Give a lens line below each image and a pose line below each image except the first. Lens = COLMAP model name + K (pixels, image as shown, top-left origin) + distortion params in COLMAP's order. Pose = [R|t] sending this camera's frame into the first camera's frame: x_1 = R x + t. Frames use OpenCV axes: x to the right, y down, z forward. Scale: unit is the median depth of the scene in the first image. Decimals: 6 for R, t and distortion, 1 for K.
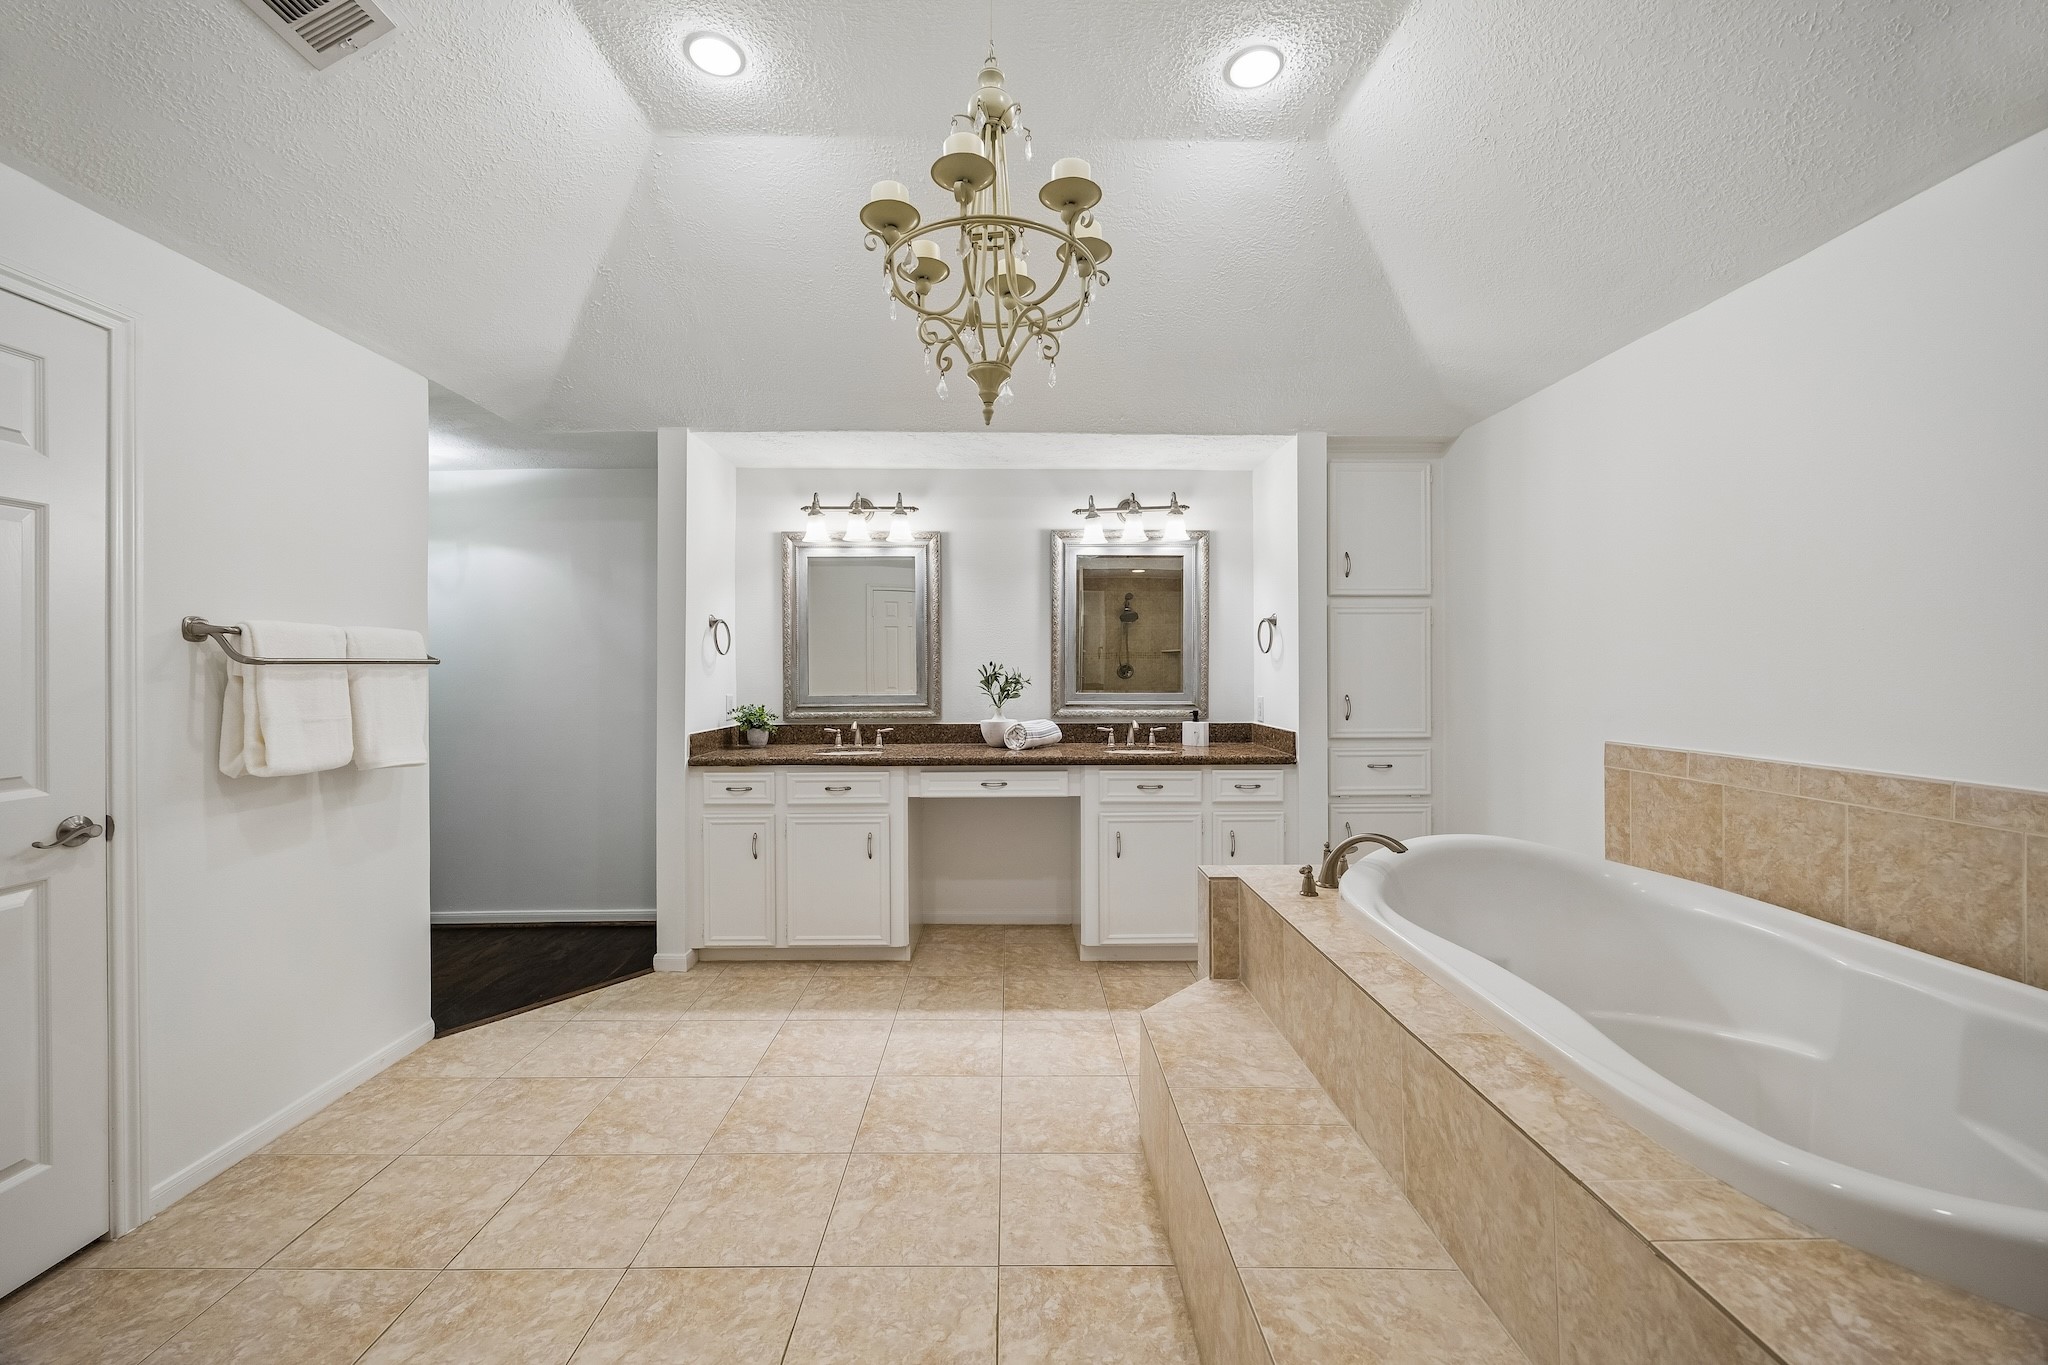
lens RADIAL K [[781.7, 0, 1027.8], [0, 781.7, 673.6], [0, 0, 1]] dist [-0.002690, -0.000082]
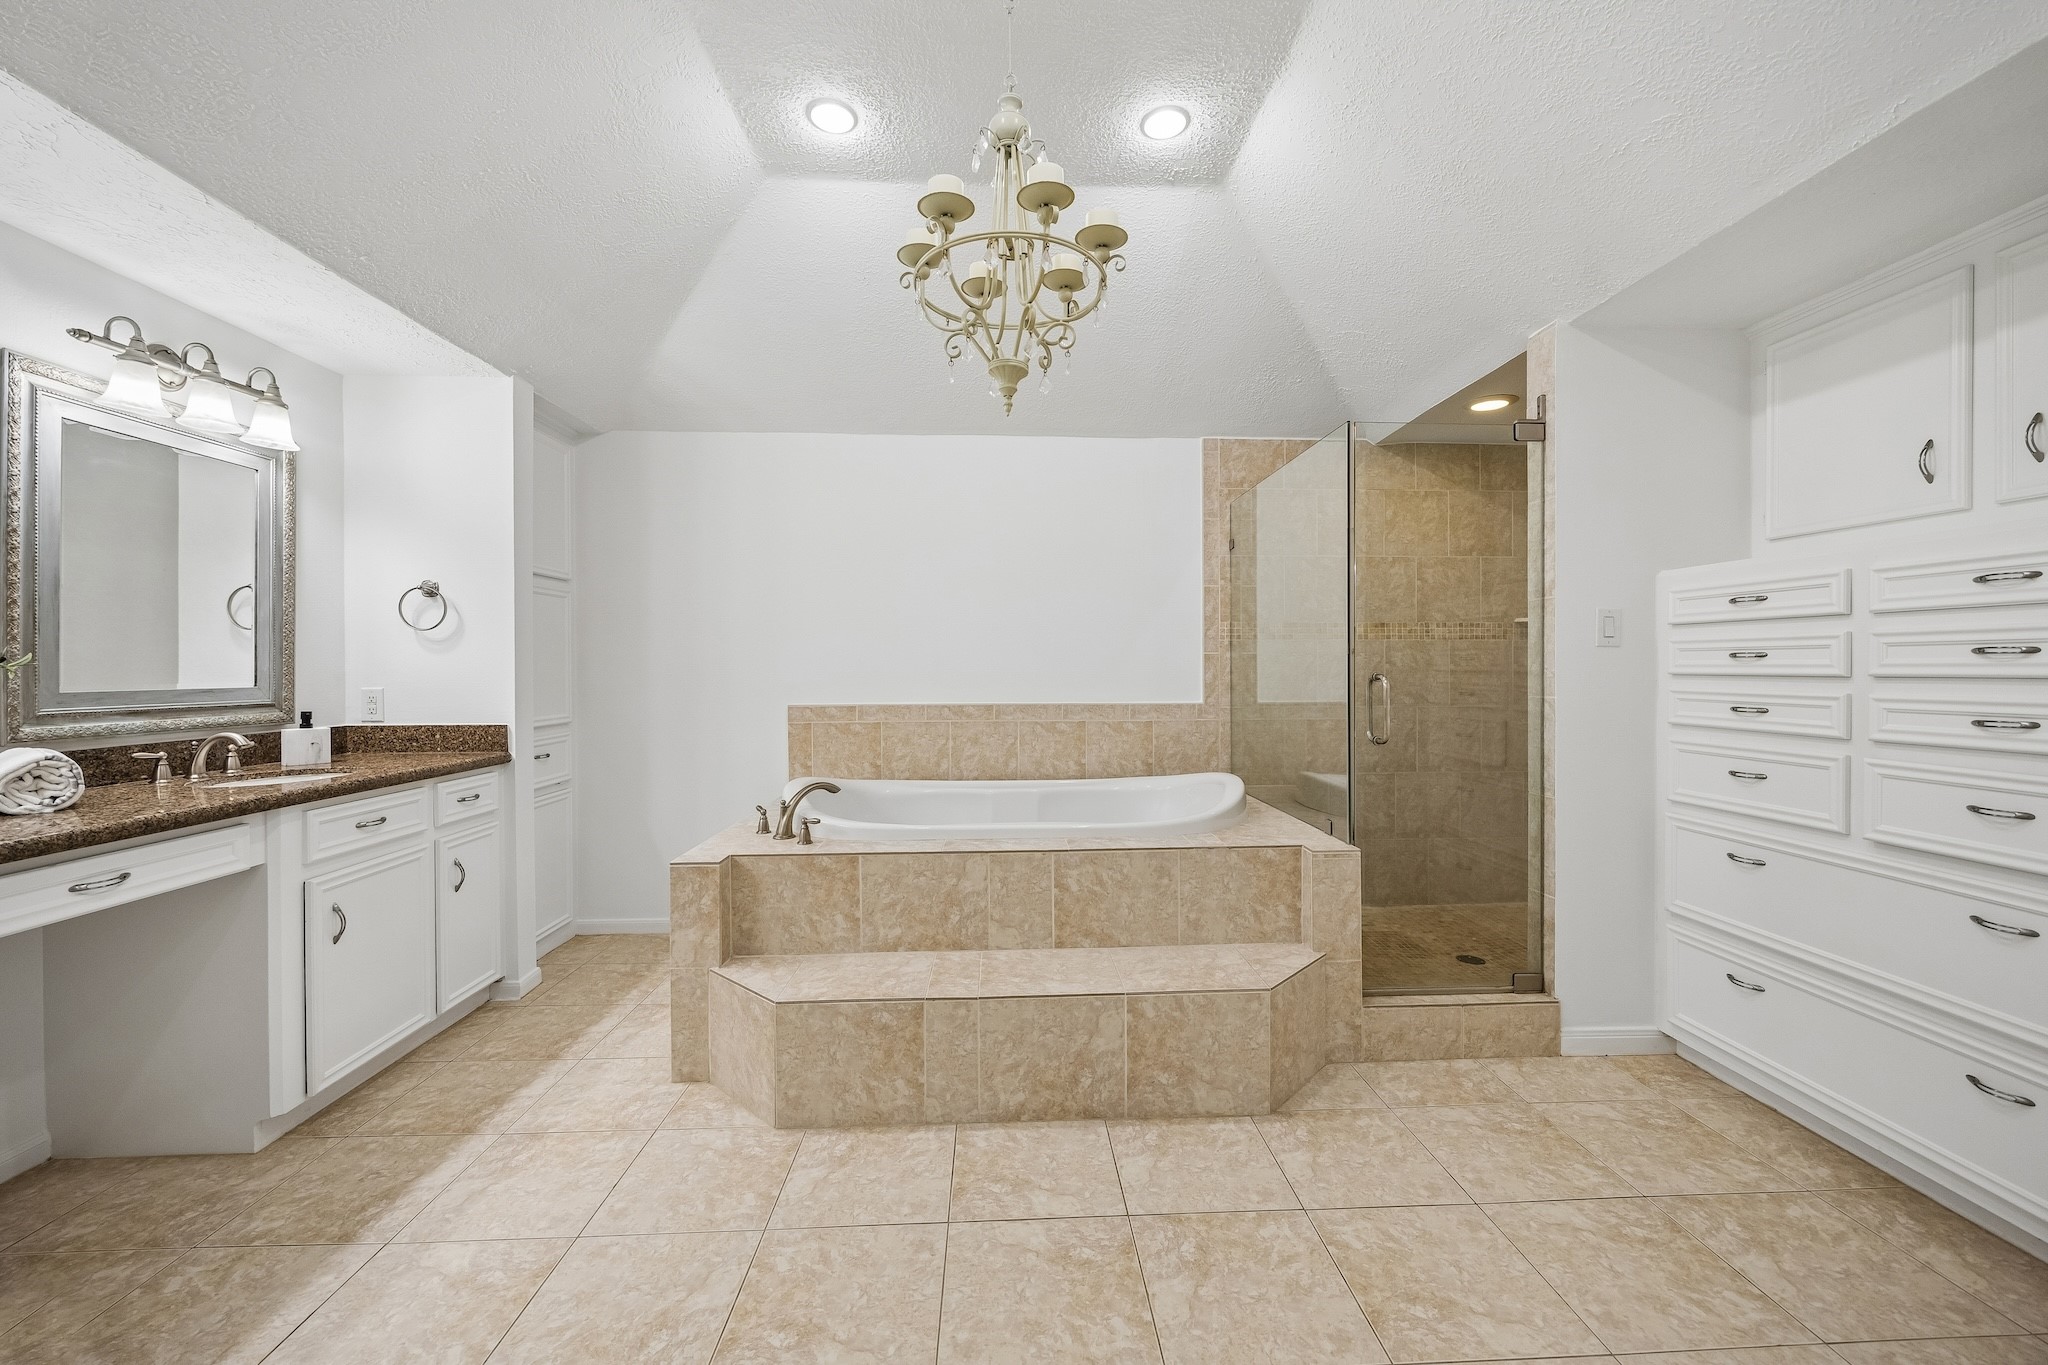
lens RADIAL K [[781.7, 0, 1031.1], [0, 781.7, 671.9], [0, 0, 1]] dist [-0.002690, -0.000082]
pose [[-0.023409, -0.005622, 0.999710, -0.588855], [0.006966, 0.999959, 0.005787, 0.018244], [-0.999702, 0.007100, -0.023369, 0.506544]]
